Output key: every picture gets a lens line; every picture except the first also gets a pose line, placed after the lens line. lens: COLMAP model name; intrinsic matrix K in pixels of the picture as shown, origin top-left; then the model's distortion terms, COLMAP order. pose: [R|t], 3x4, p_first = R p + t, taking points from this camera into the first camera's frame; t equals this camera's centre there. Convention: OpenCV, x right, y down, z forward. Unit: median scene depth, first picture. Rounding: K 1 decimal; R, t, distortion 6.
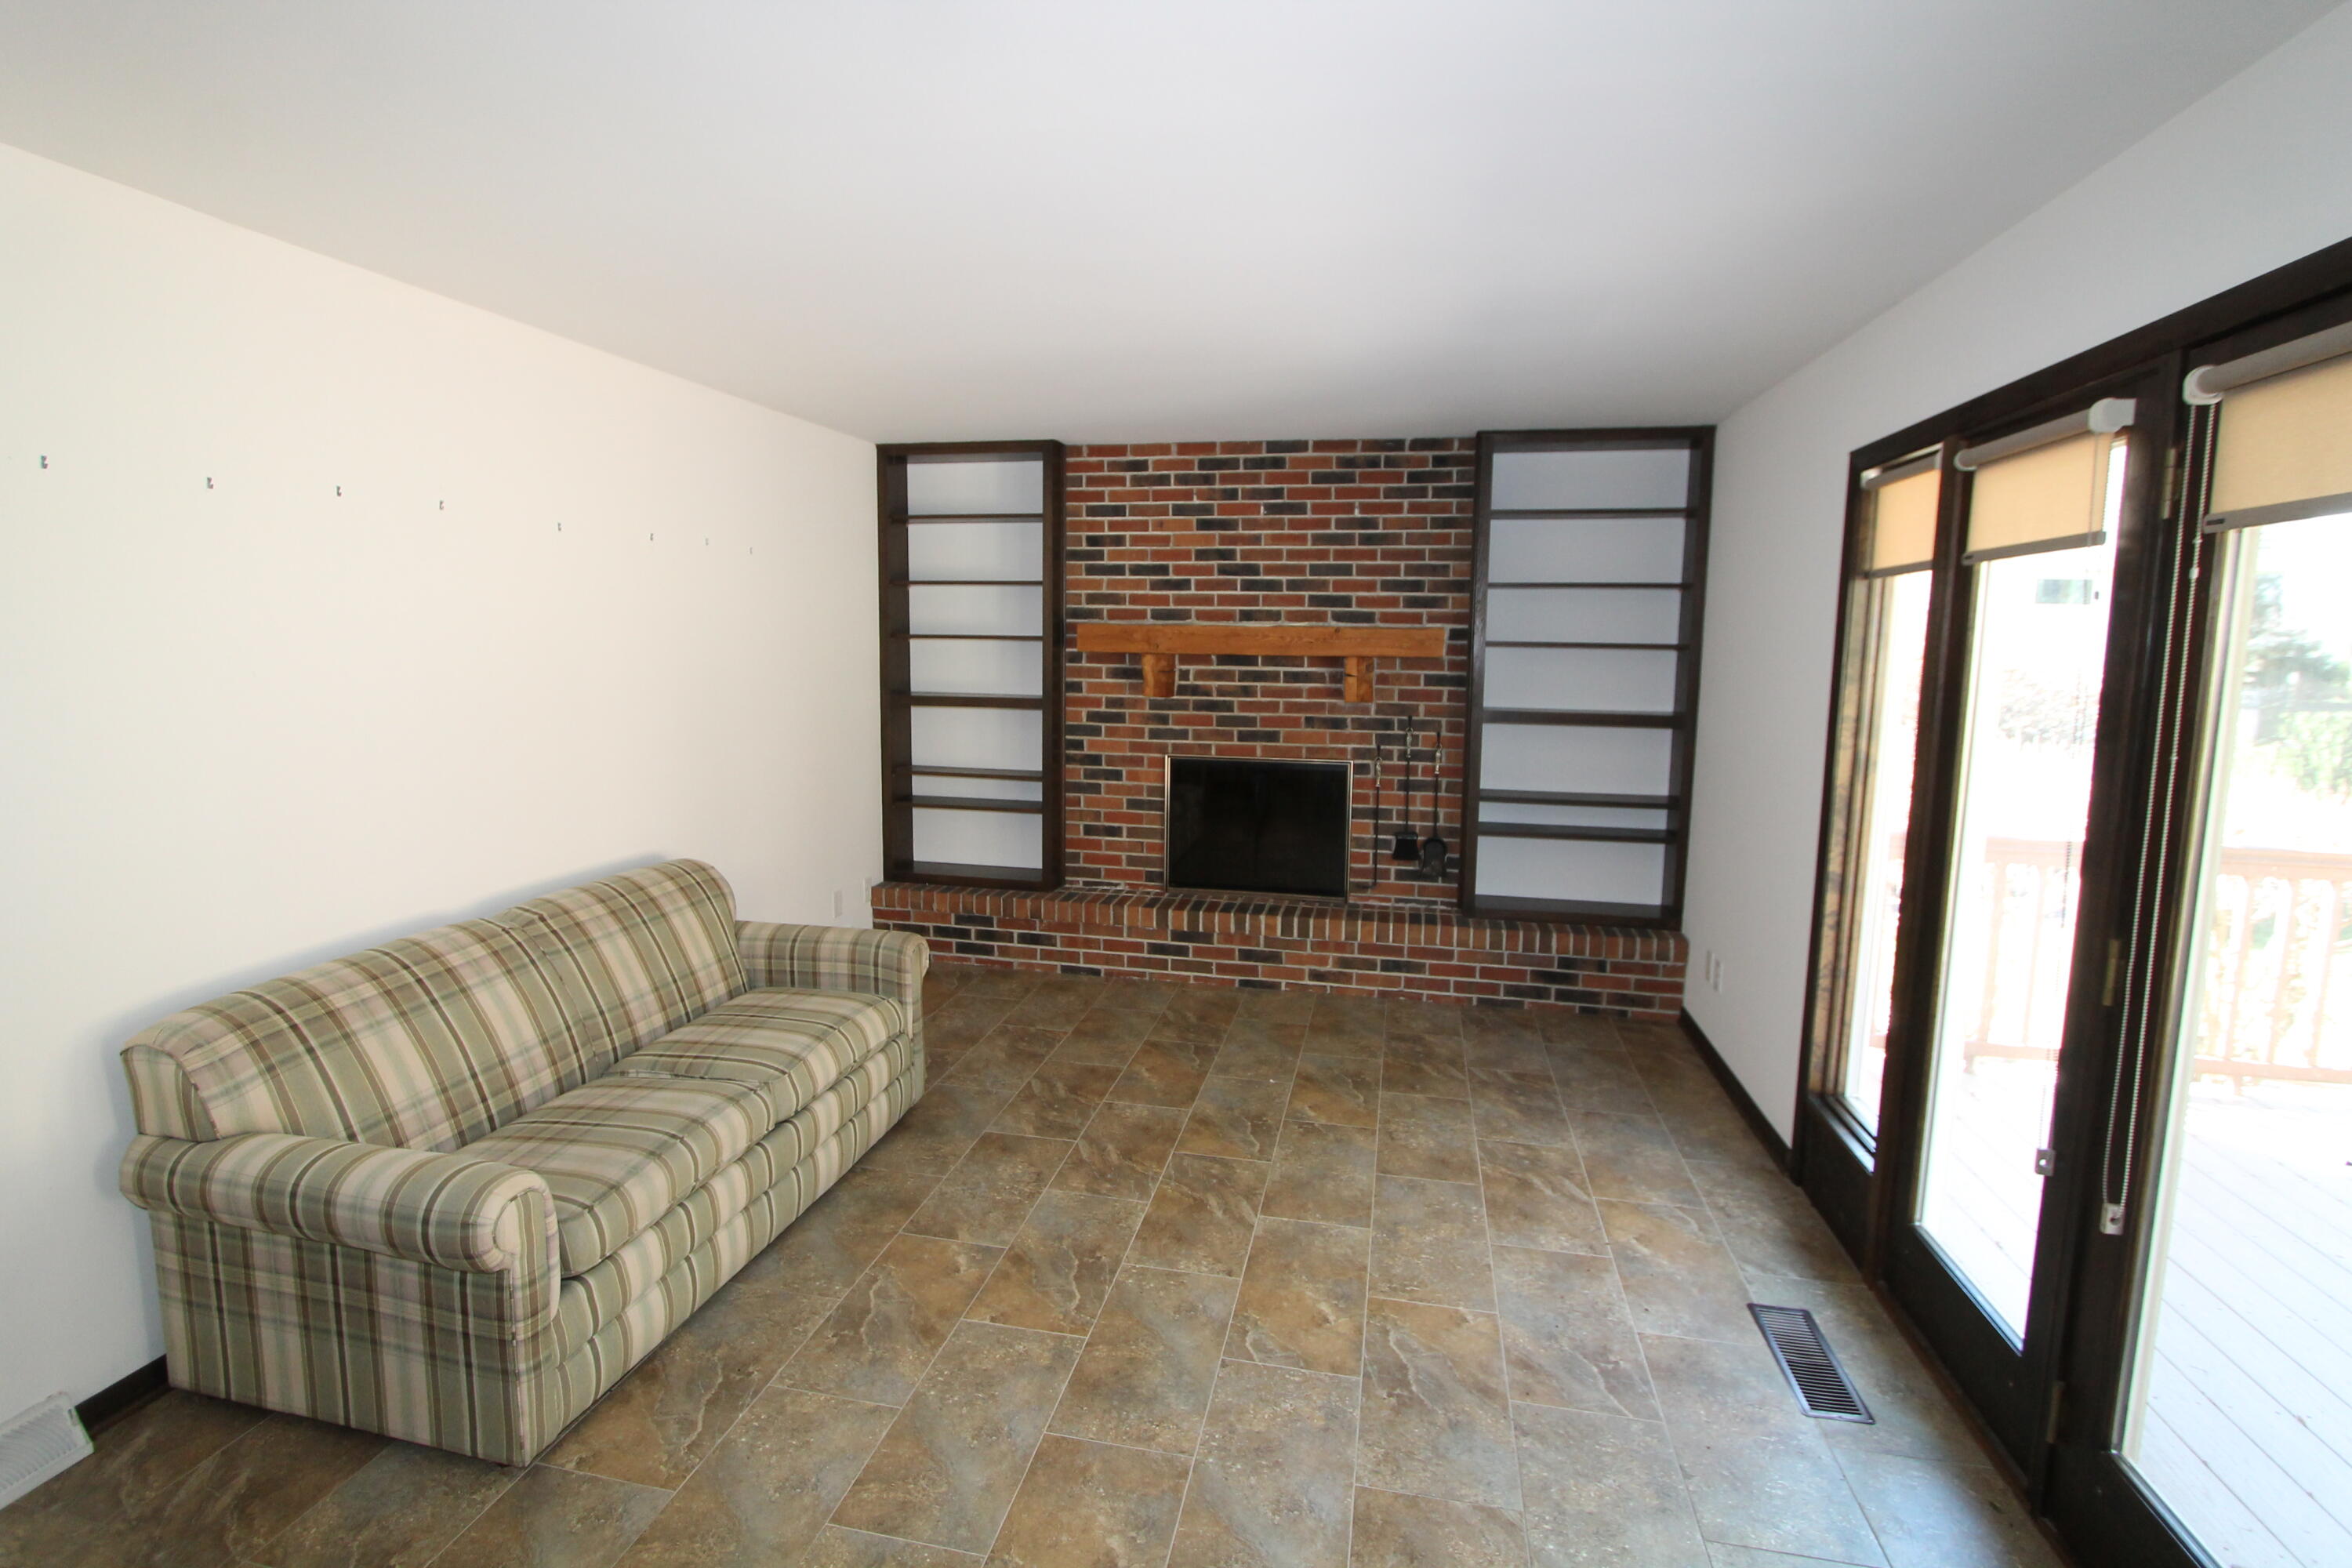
lens RADIAL K [[1087.0, 0, 1178.4], [0, 1087.0, 770.4], [0, 0, 1]] dist [-0.018611, 0.002254]
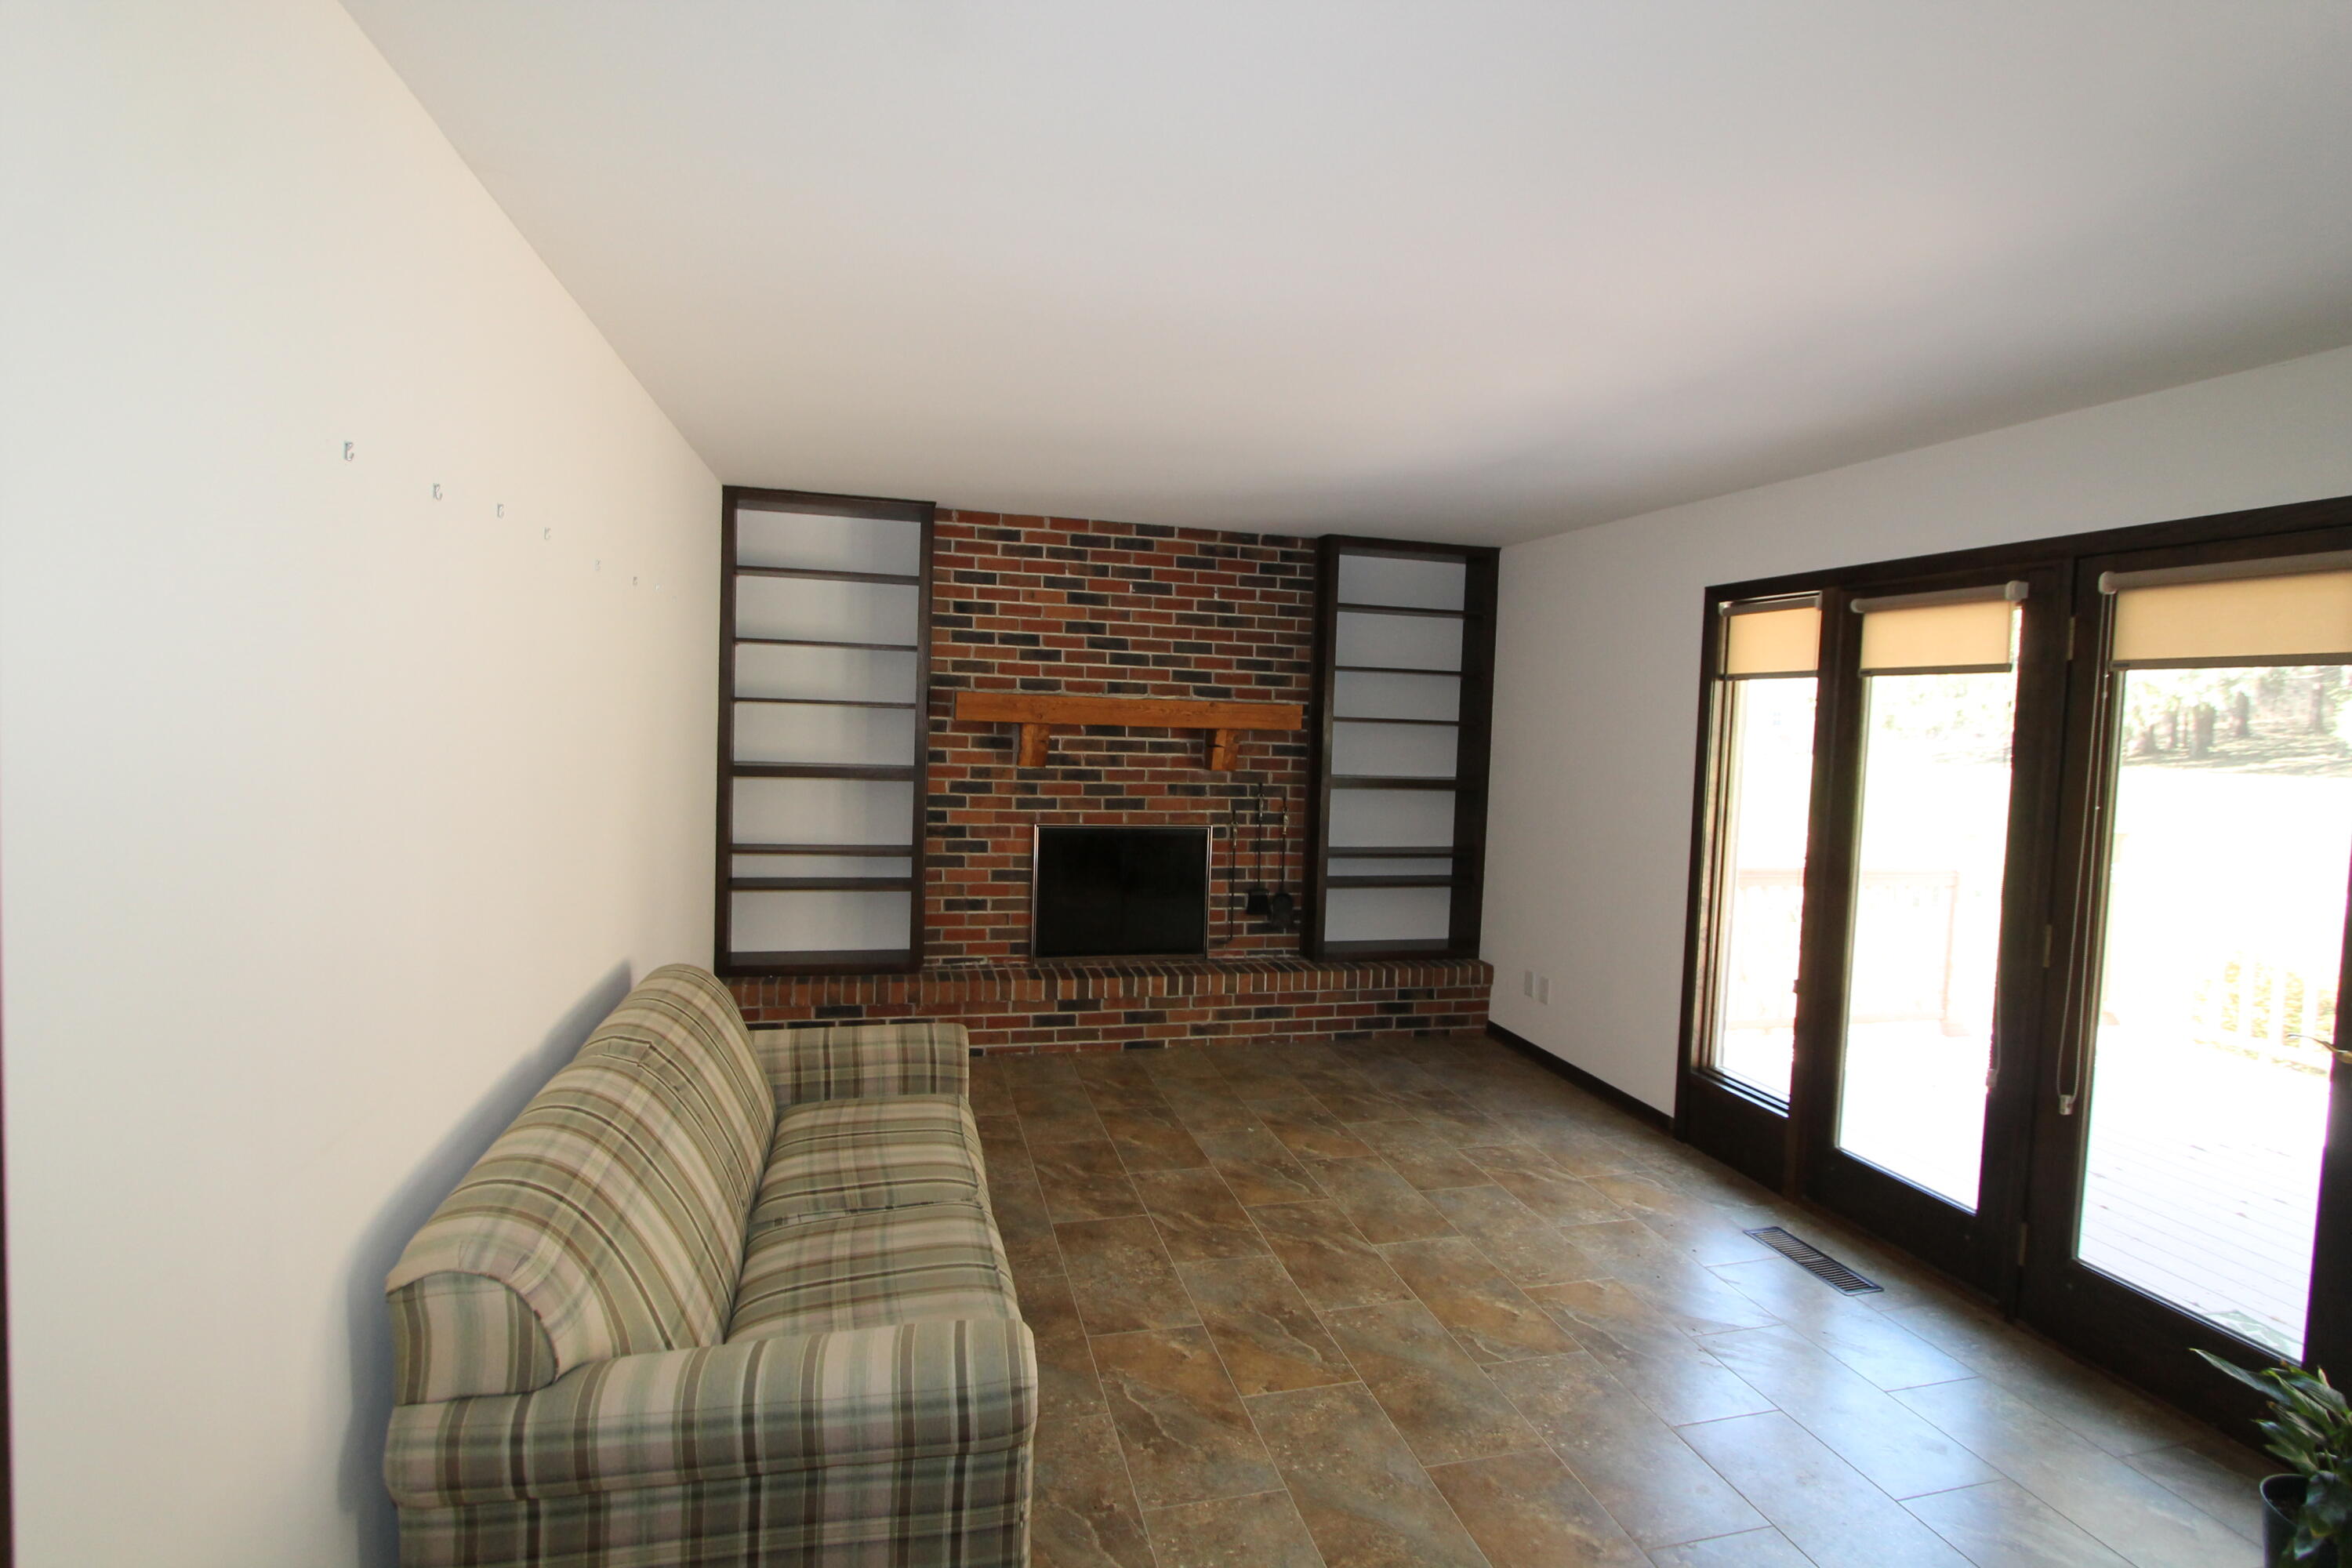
lens RADIAL K [[1087.0, 0, 1170.9], [0, 1087.0, 766.6], [0, 0, 1]] dist [-0.018611, 0.002254]
pose [[0.896432, -0.004332, 0.443160, -0.378528], [0.031437, 0.998055, -0.053836, -0.010455], [-0.442065, 0.062192, 0.894824, 0.057160]]
